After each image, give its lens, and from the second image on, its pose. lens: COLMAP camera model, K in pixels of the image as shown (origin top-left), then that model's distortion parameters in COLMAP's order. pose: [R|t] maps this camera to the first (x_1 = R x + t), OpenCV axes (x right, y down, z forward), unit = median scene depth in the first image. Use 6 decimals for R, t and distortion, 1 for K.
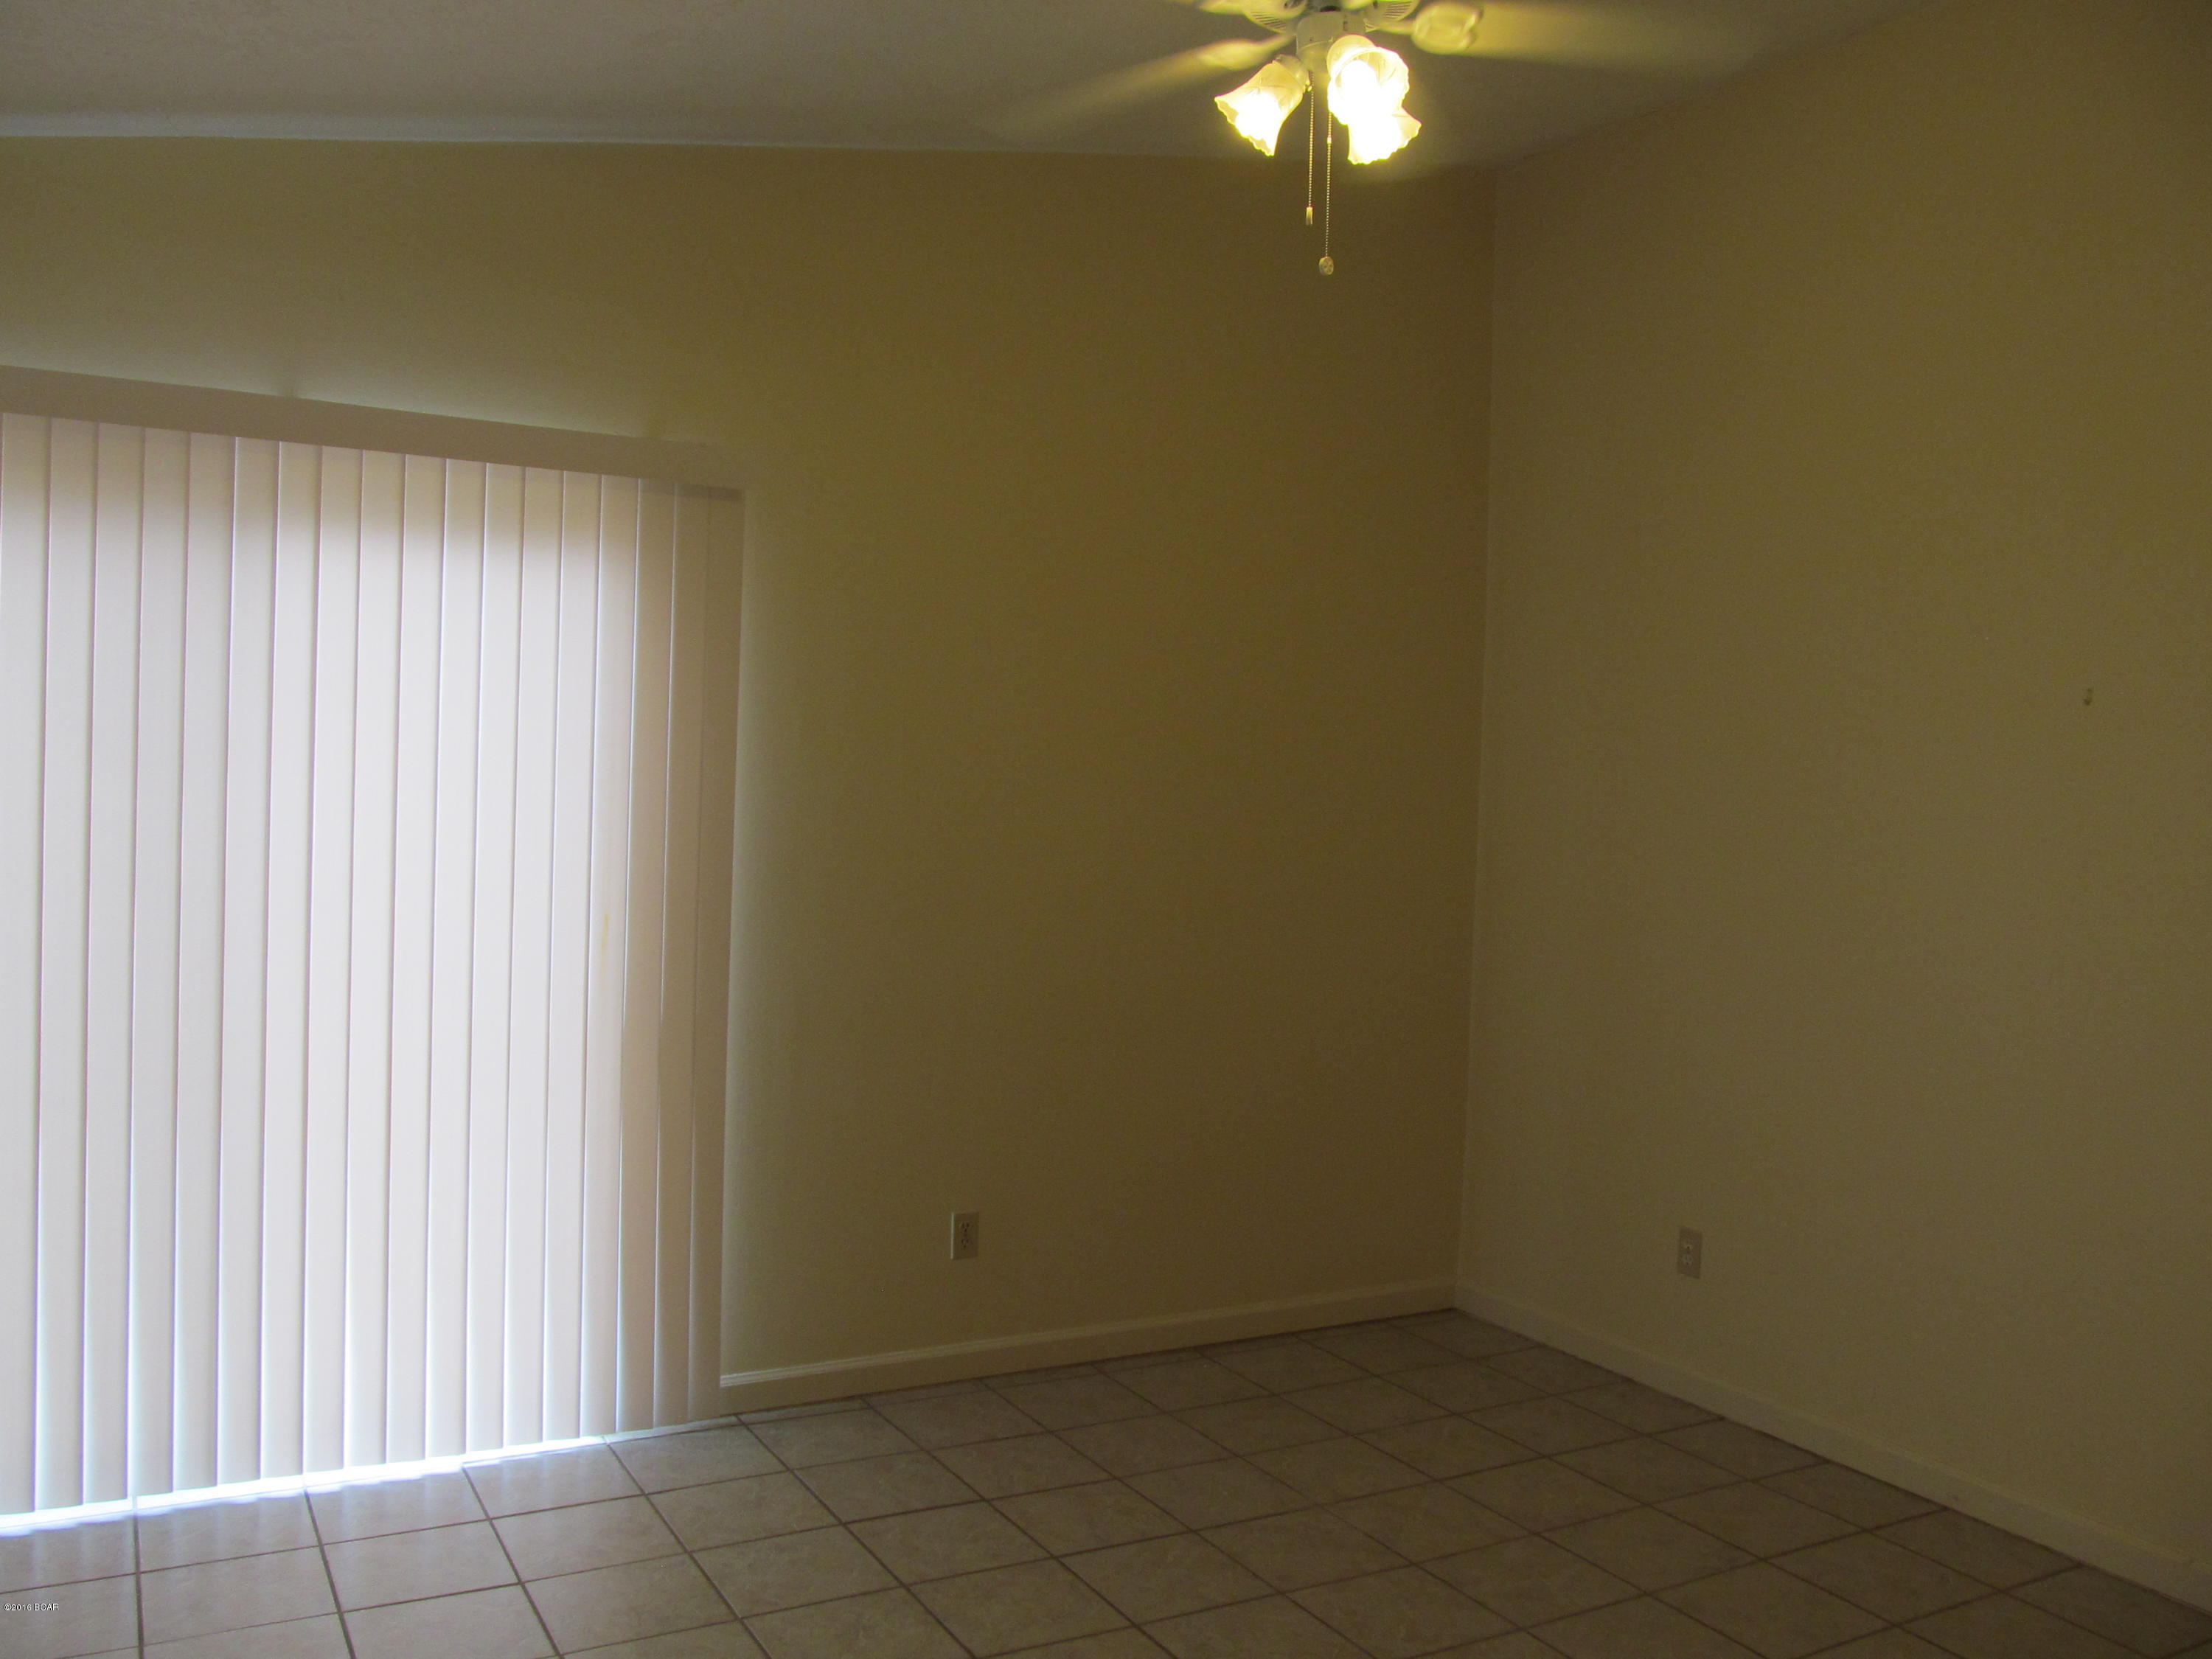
lens RADIAL K [[1815.5, 0, 1127.6], [0, 1815.5, 844.9], [0, 0, 1]] dist [-0.069350, 0.024424]
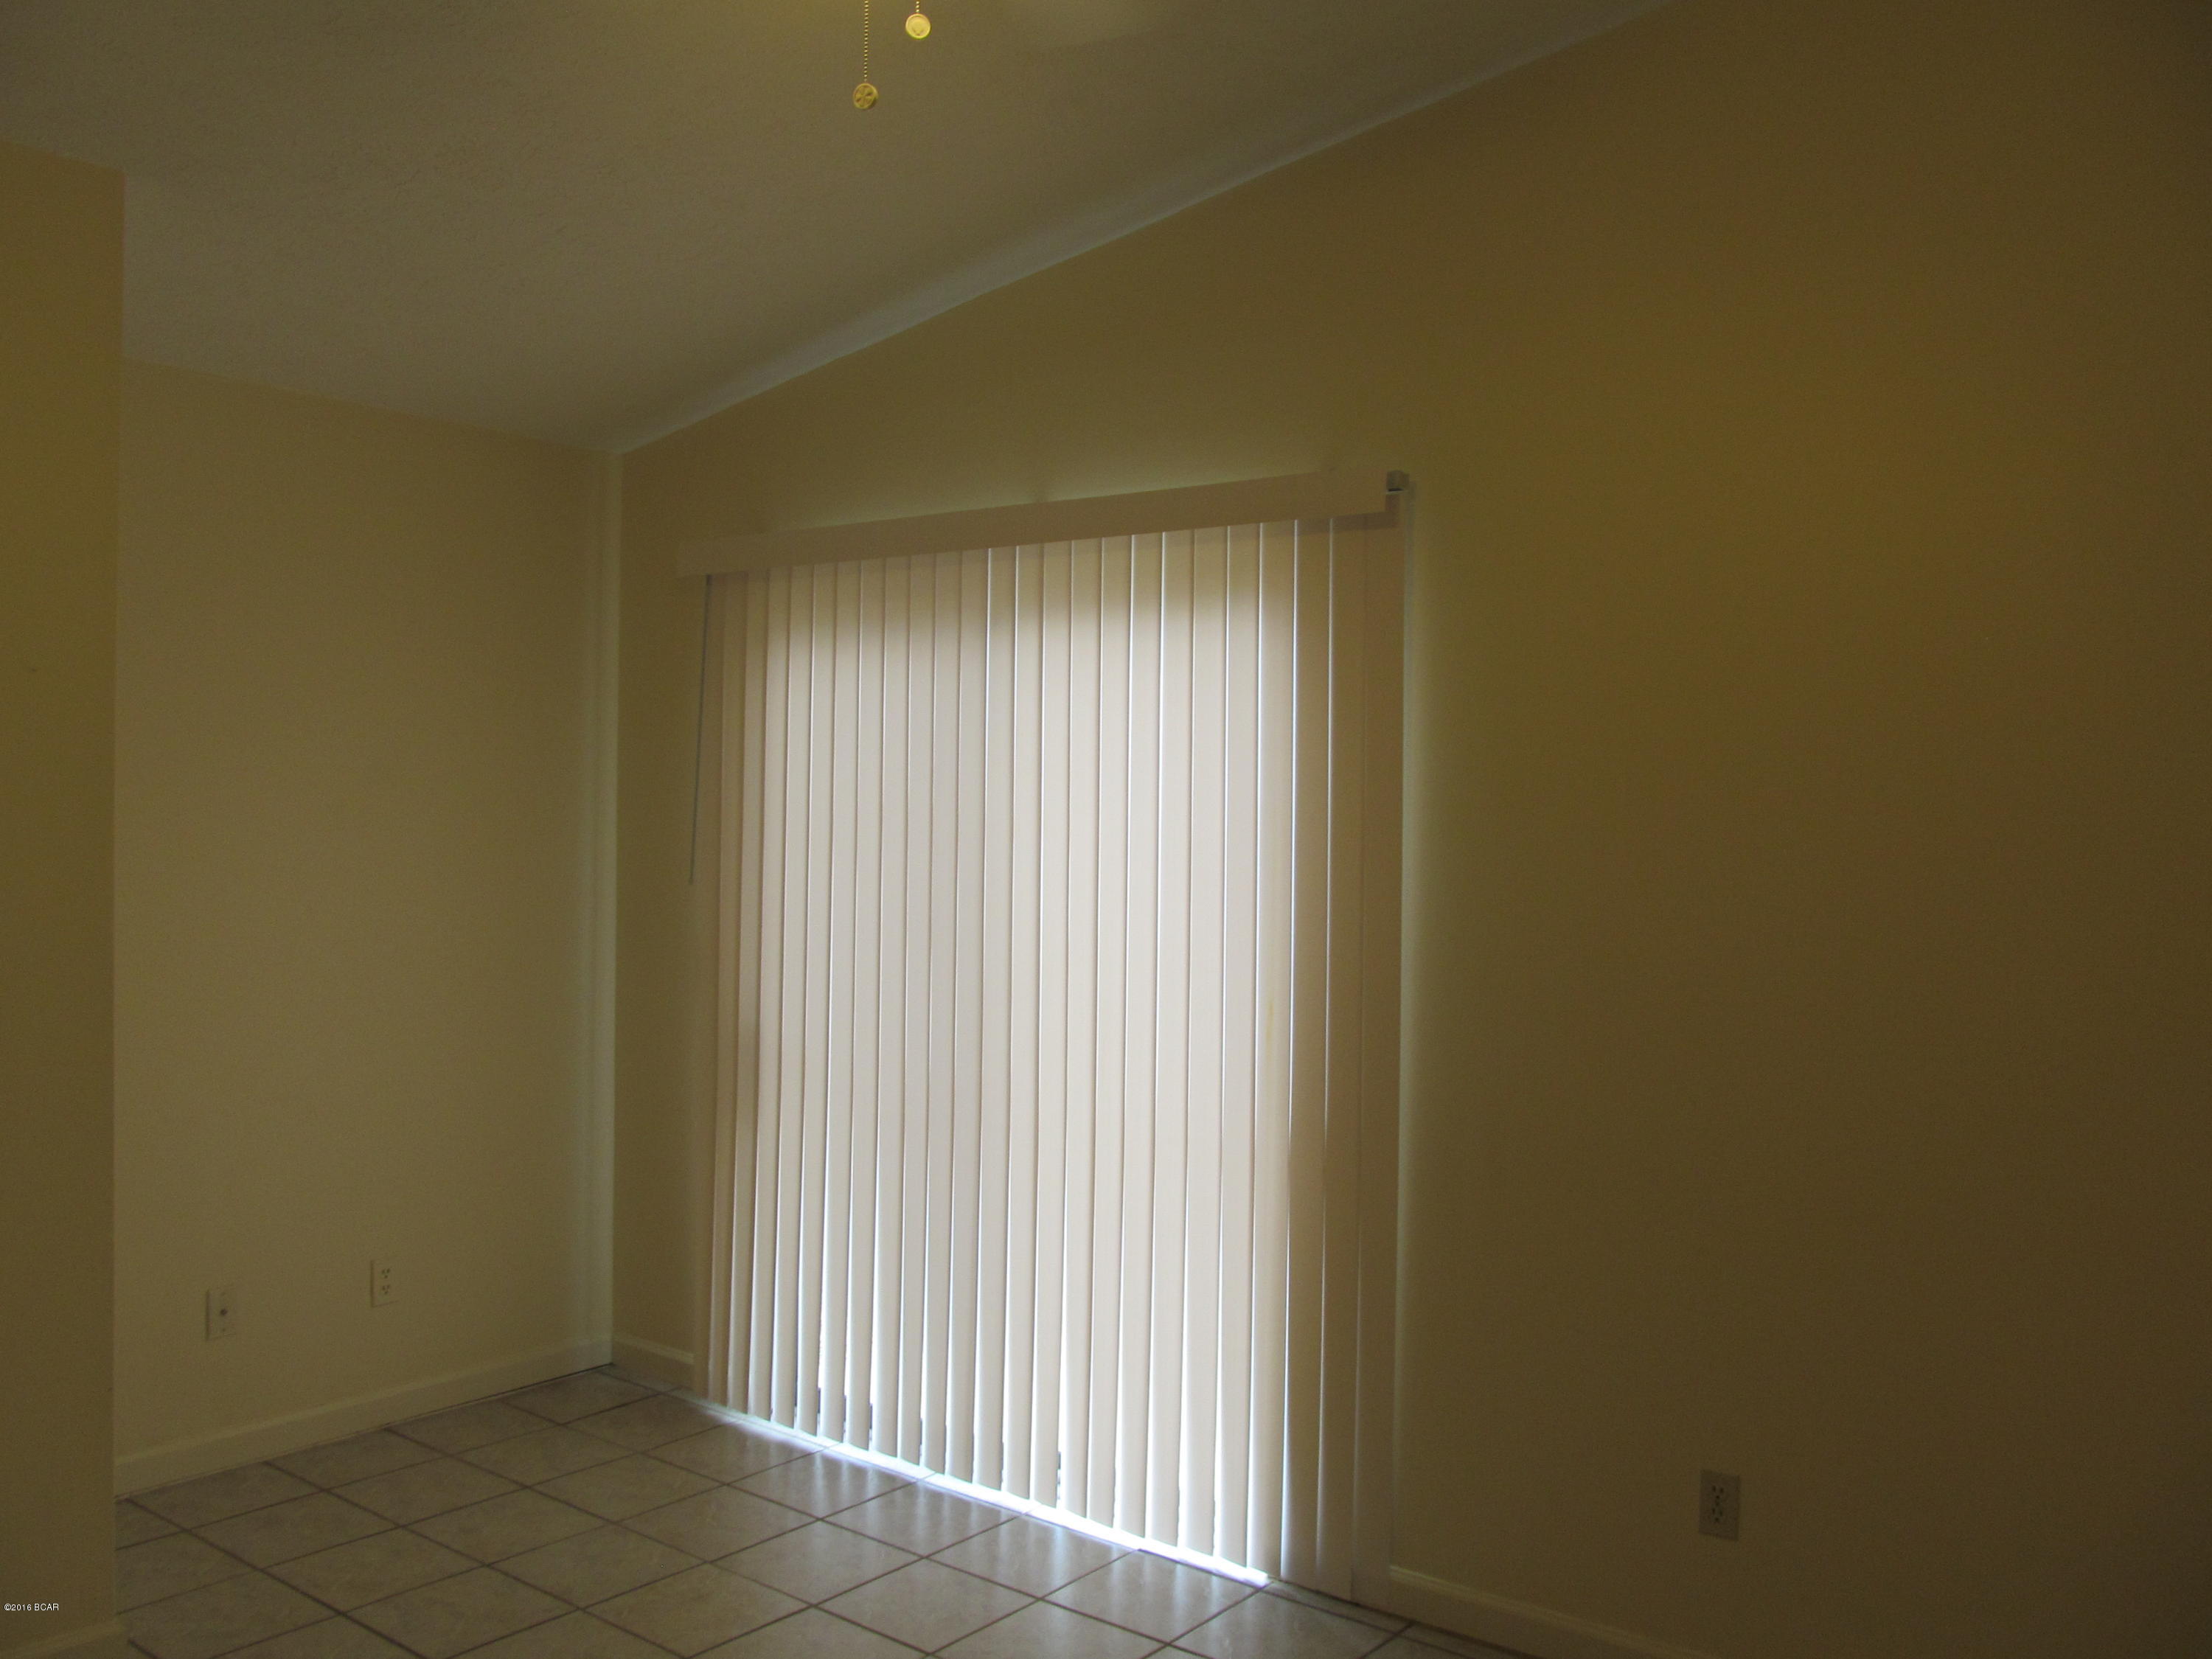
lens RADIAL K [[1815.5, 0, 1104.4], [0, 1815.5, 818.3], [0, 0, 1]] dist [-0.069350, 0.024424]
pose [[0.378589, -0.008281, -0.925528, 0.563925], [-0.028897, 0.999367, -0.020762, -0.035823], [0.925114, 0.034605, 0.378110, 0.615710]]
